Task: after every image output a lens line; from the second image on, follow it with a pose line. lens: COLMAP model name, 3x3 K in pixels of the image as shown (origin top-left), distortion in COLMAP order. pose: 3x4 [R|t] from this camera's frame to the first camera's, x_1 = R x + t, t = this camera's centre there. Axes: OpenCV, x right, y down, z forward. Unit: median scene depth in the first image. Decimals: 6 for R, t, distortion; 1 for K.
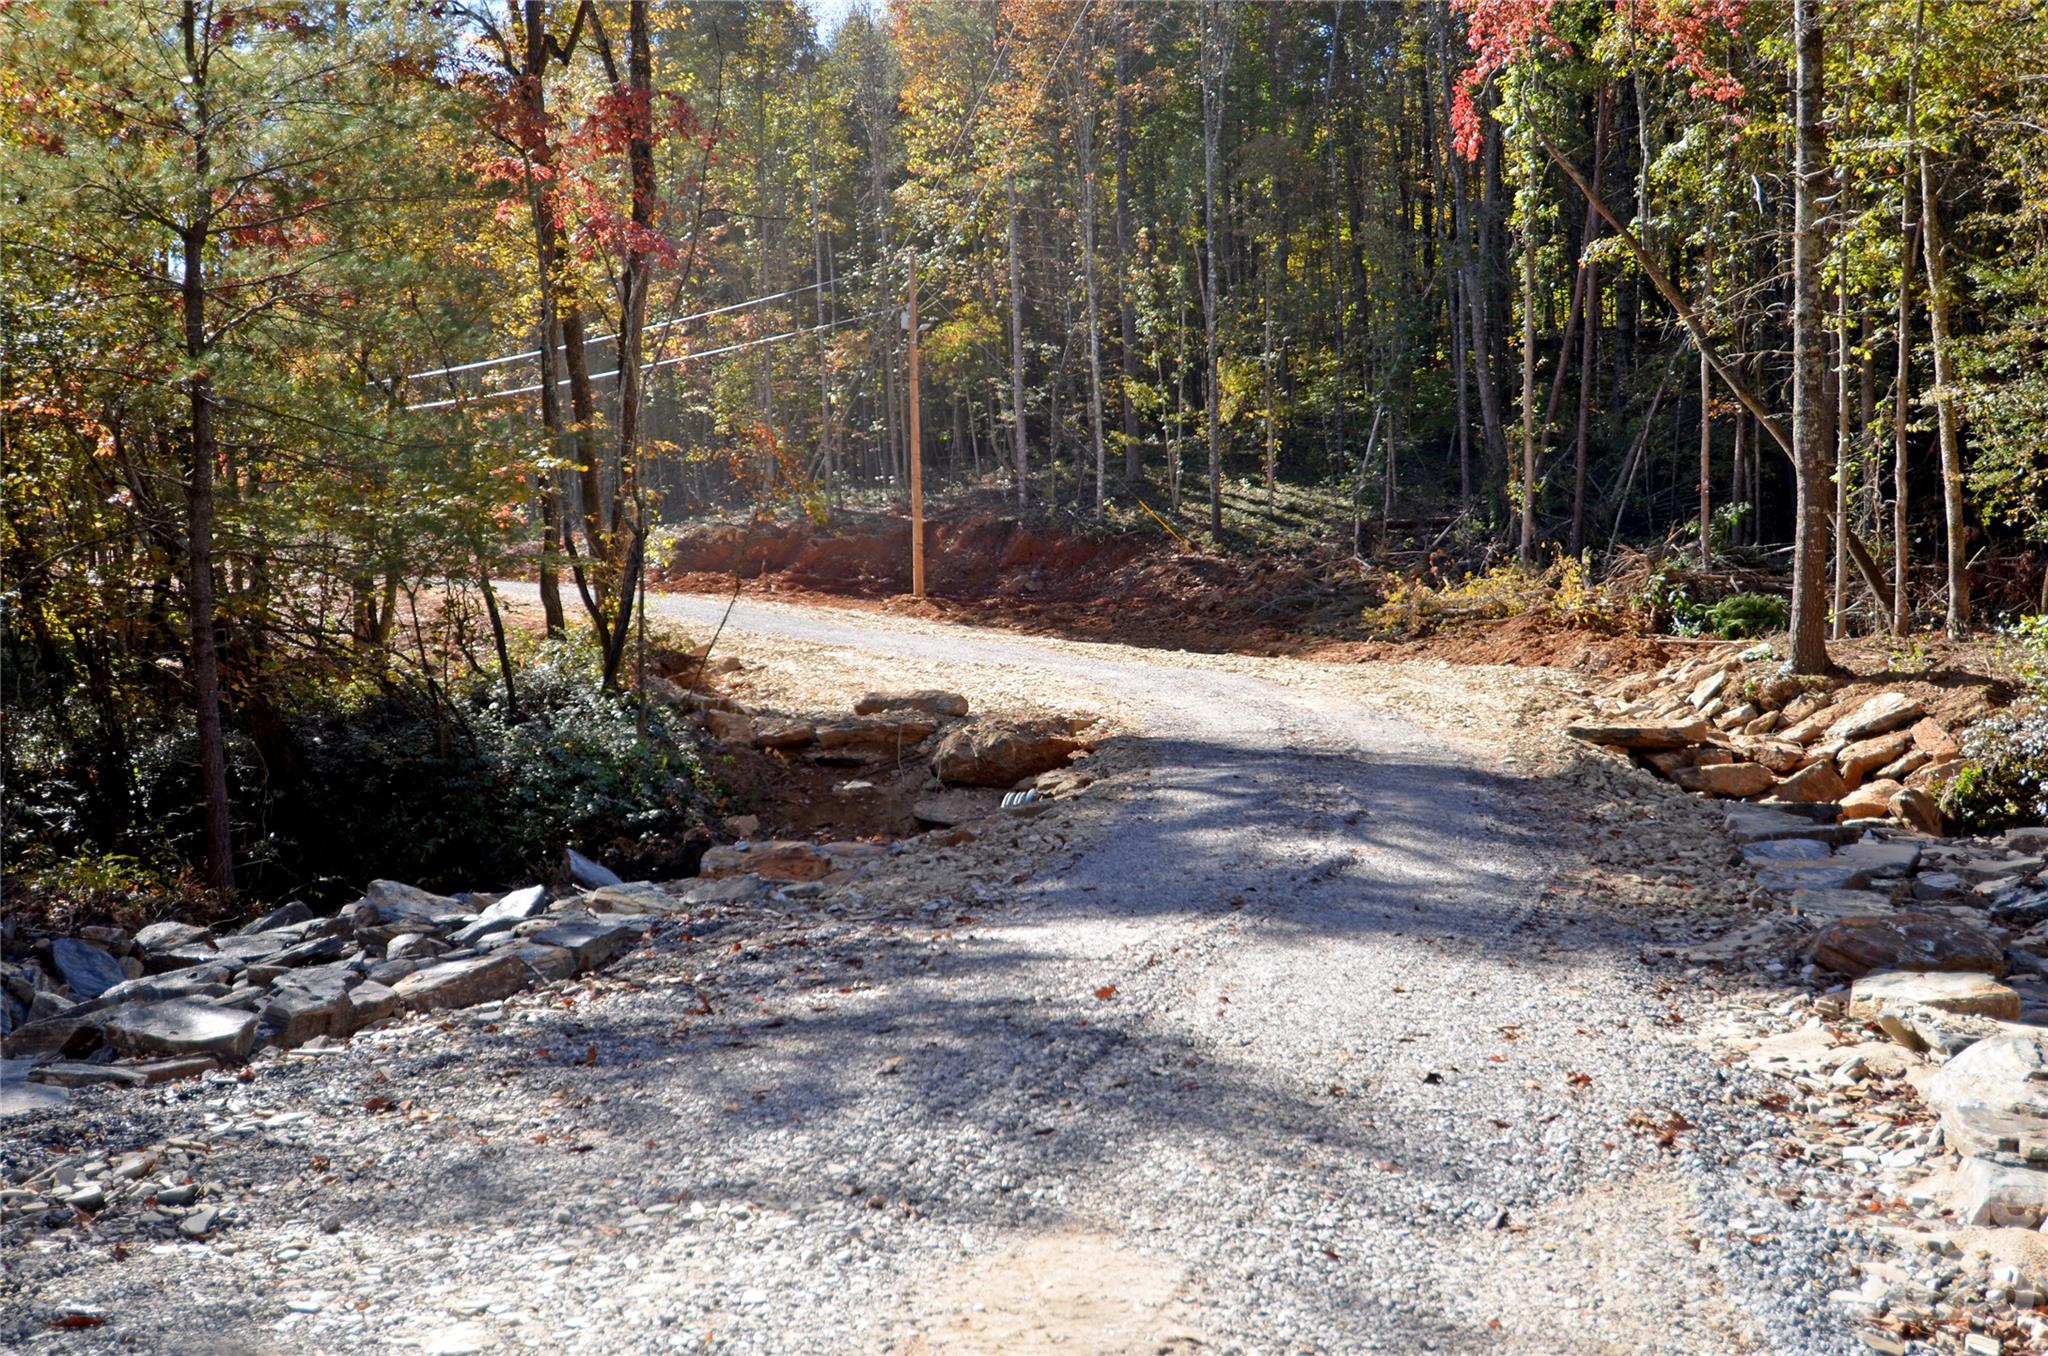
lens RADIAL K [[2043.6, 0, 1027.6], [0, 2043.6, 679.0], [0, 0, 1]] dist [0.052555, -0.107069]
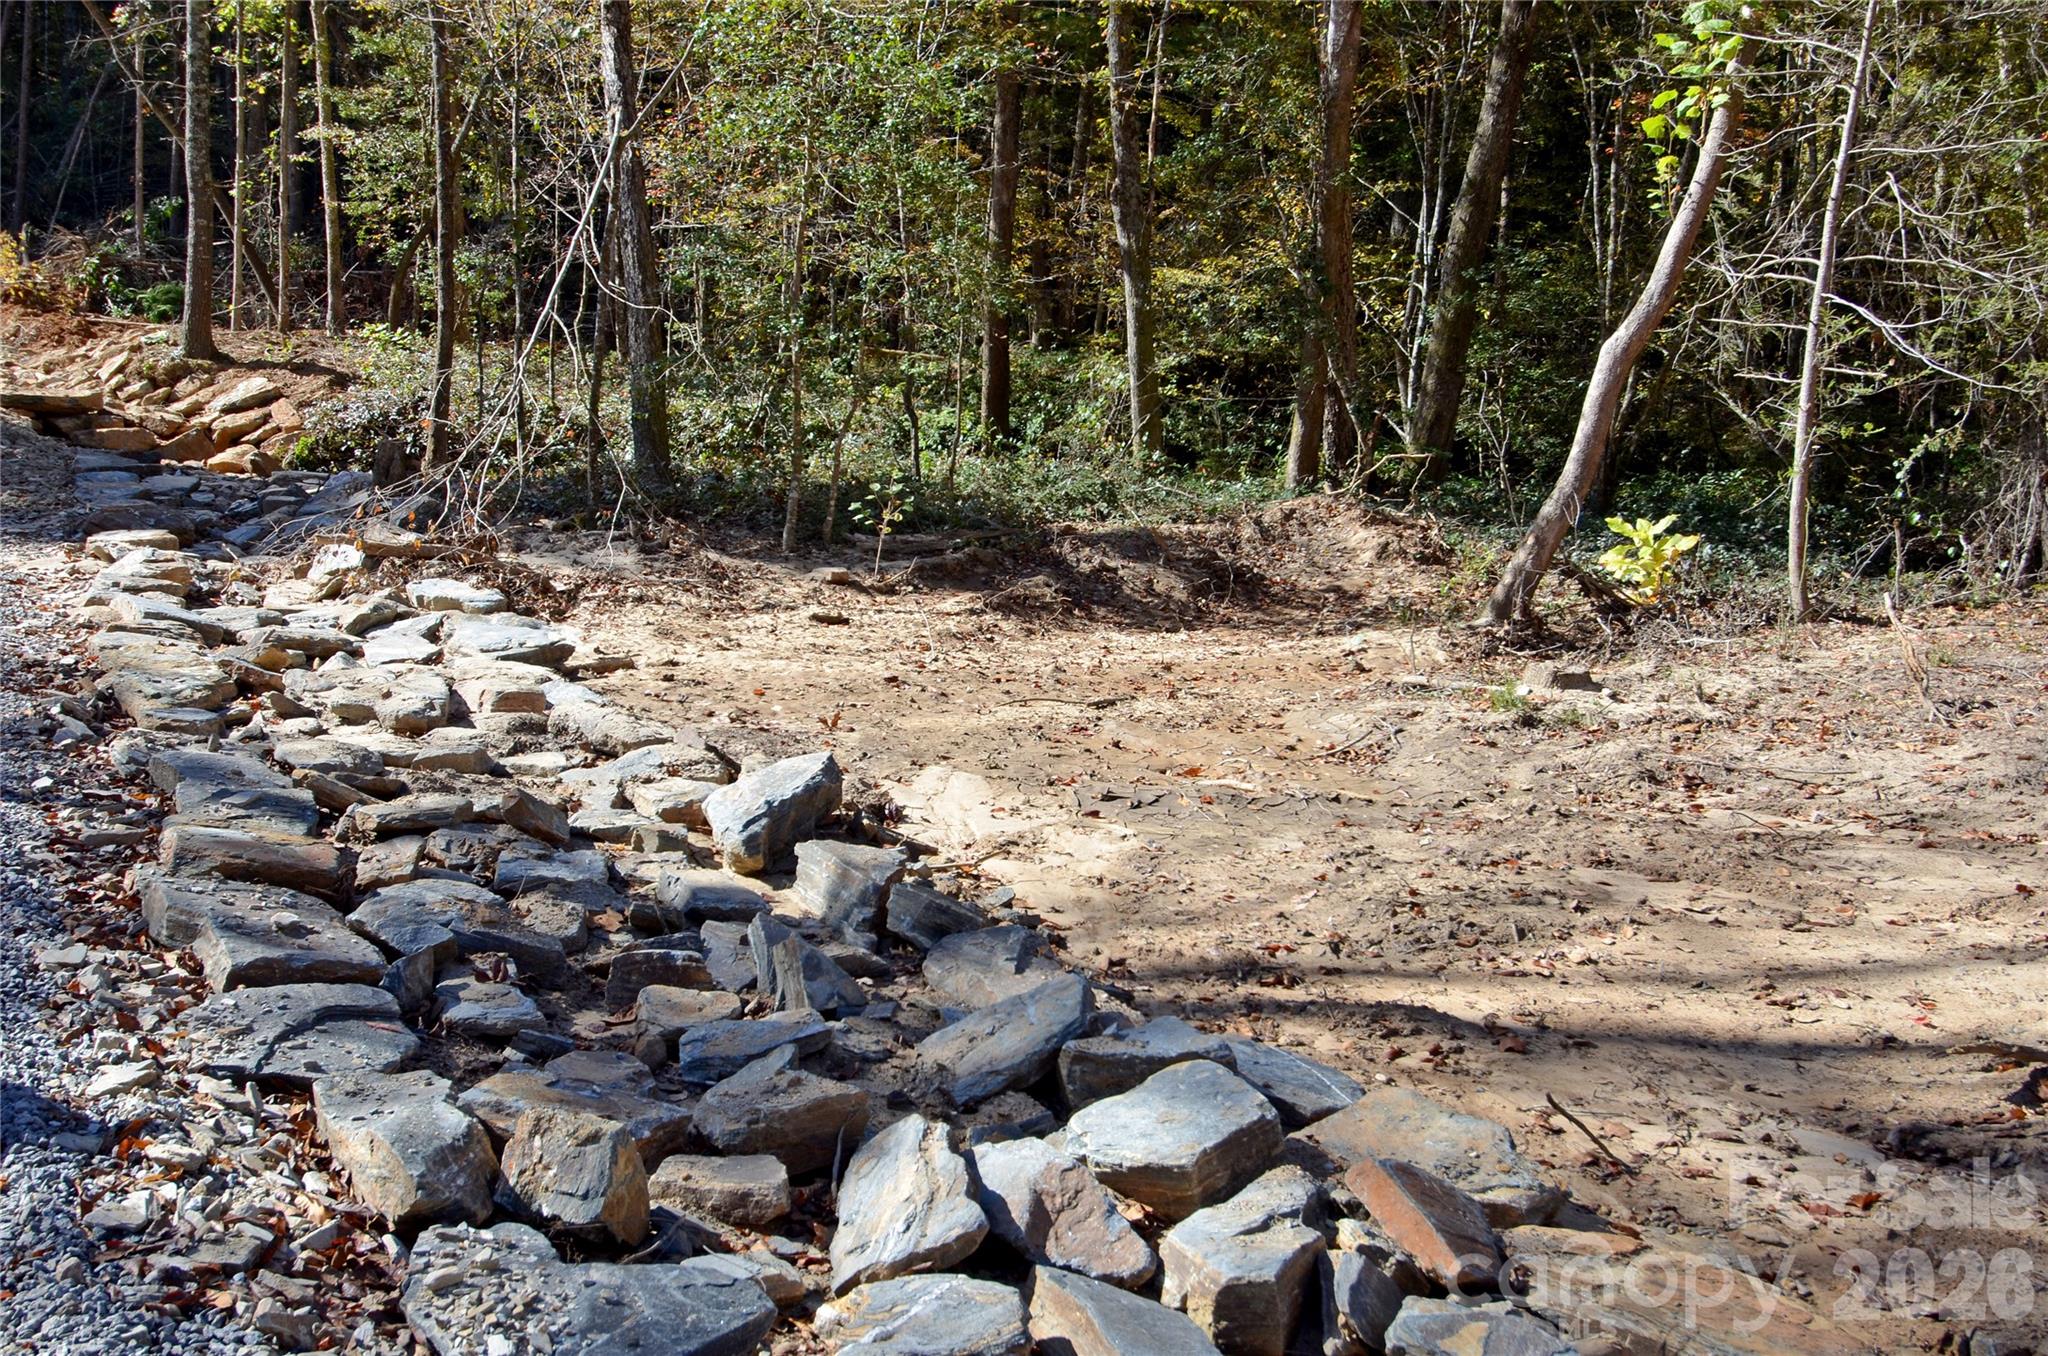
lens RADIAL K [[2043.6, 0, 1027.6], [0, 2043.6, 679.0], [0, 0, 1]] dist [0.052555, -0.107069]
pose [[0.763430, -0.041246, 0.644572, -0.040541], [-0.057640, 0.989626, 0.131595, -0.003120], [-0.643313, -0.137617, 0.753133, -0.271110]]
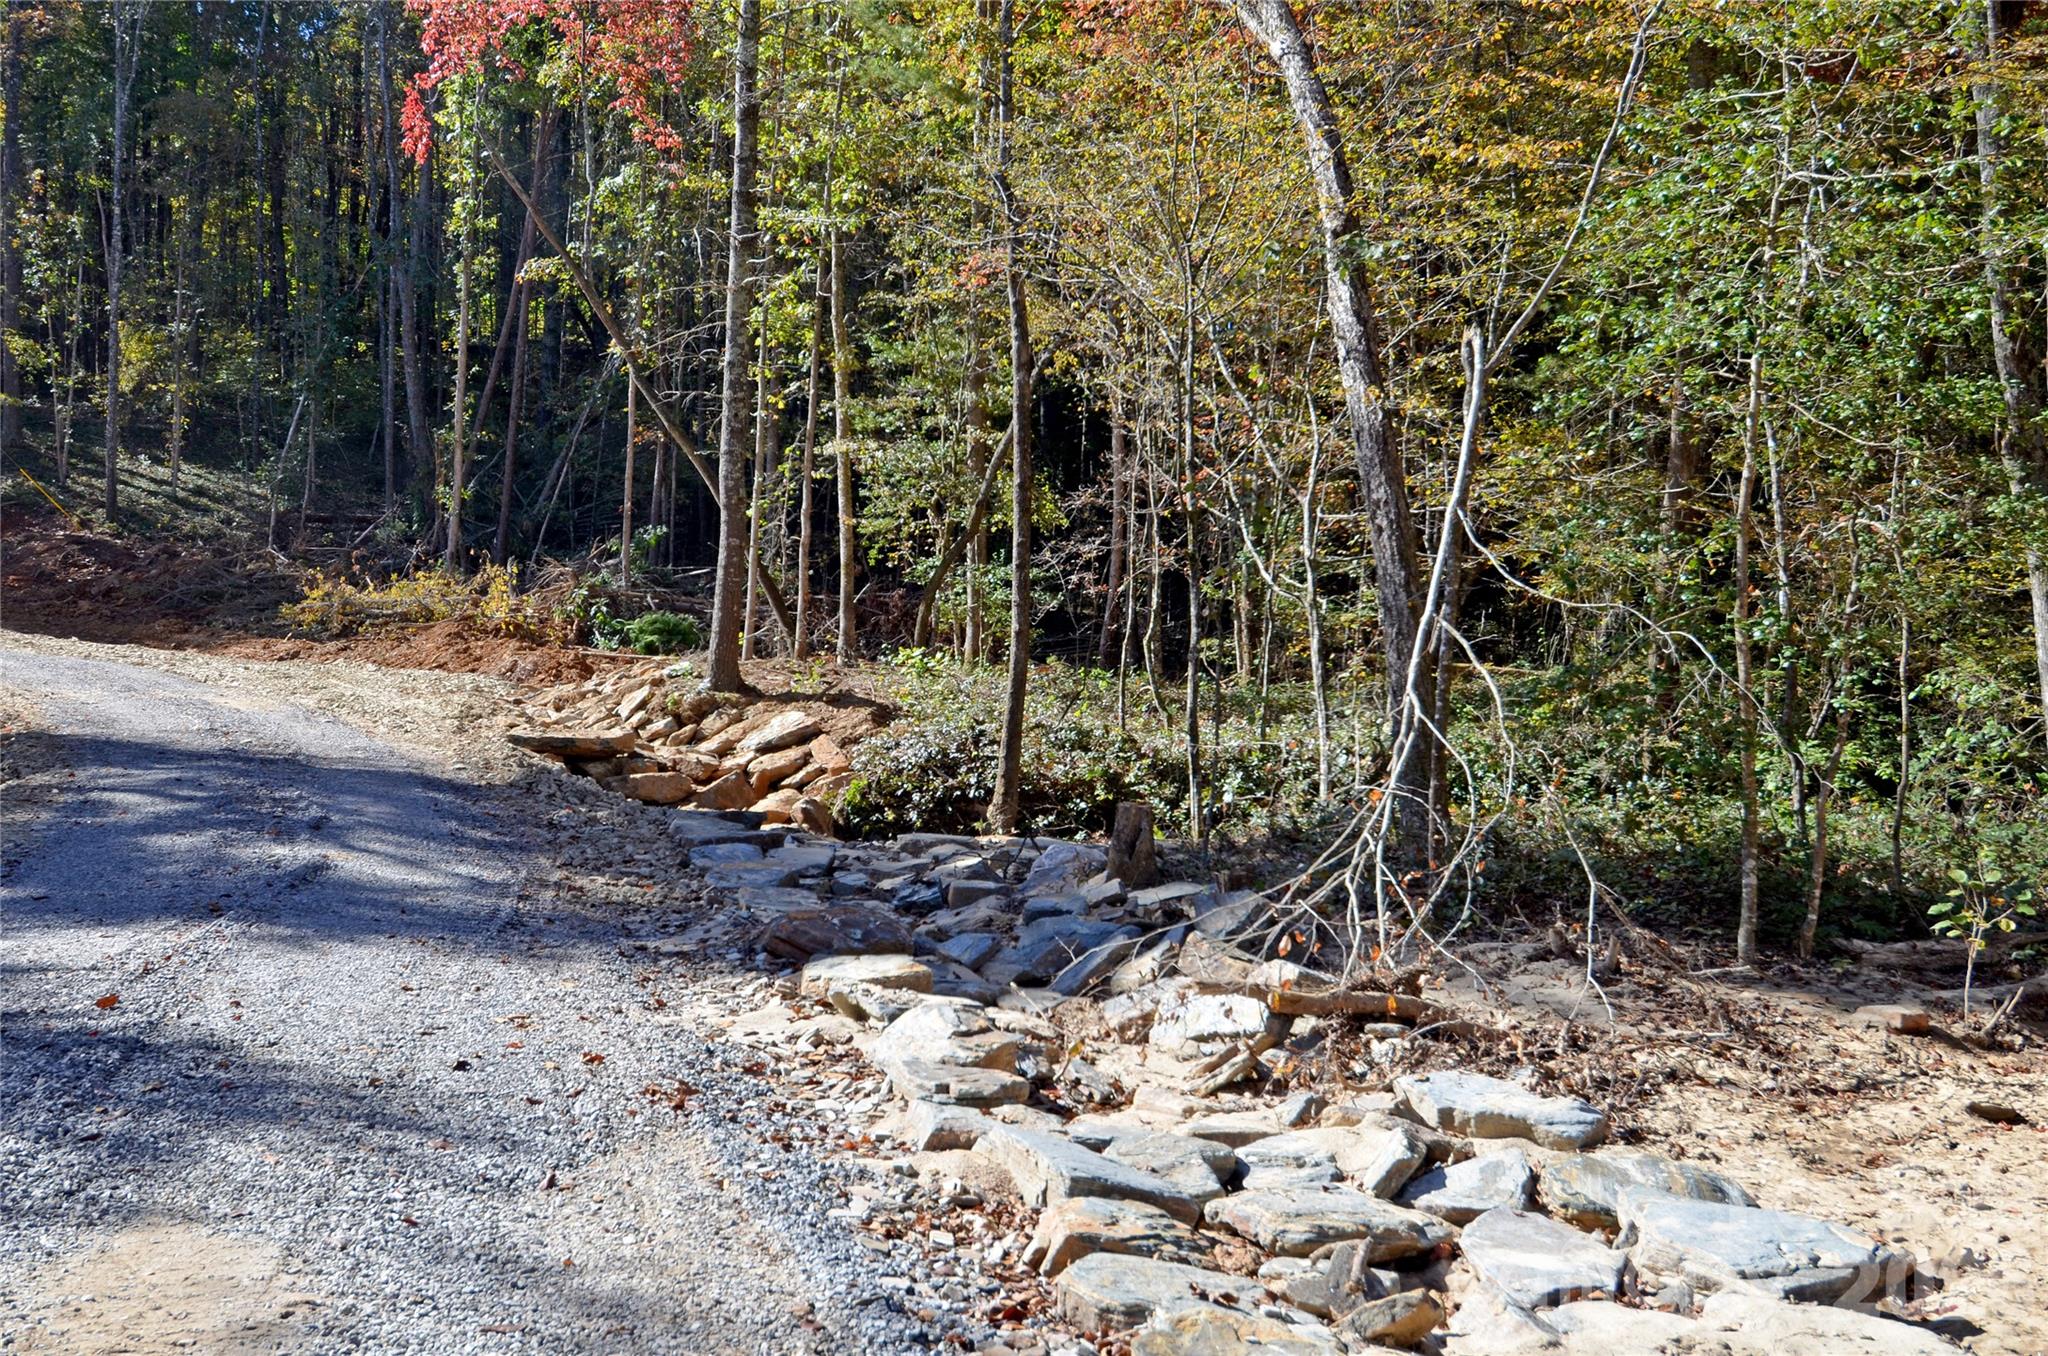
lens RADIAL K [[2043.6, 0, 1027.6], [0, 2043.6, 679.0], [0, 0, 1]] dist [0.052555, -0.107069]
pose [[0.865175, 0.040496, 0.499833, -0.024238], [-0.039696, 0.999137, -0.012237, -0.002153], [-0.499897, -0.009255, 0.866036, -0.022820]]
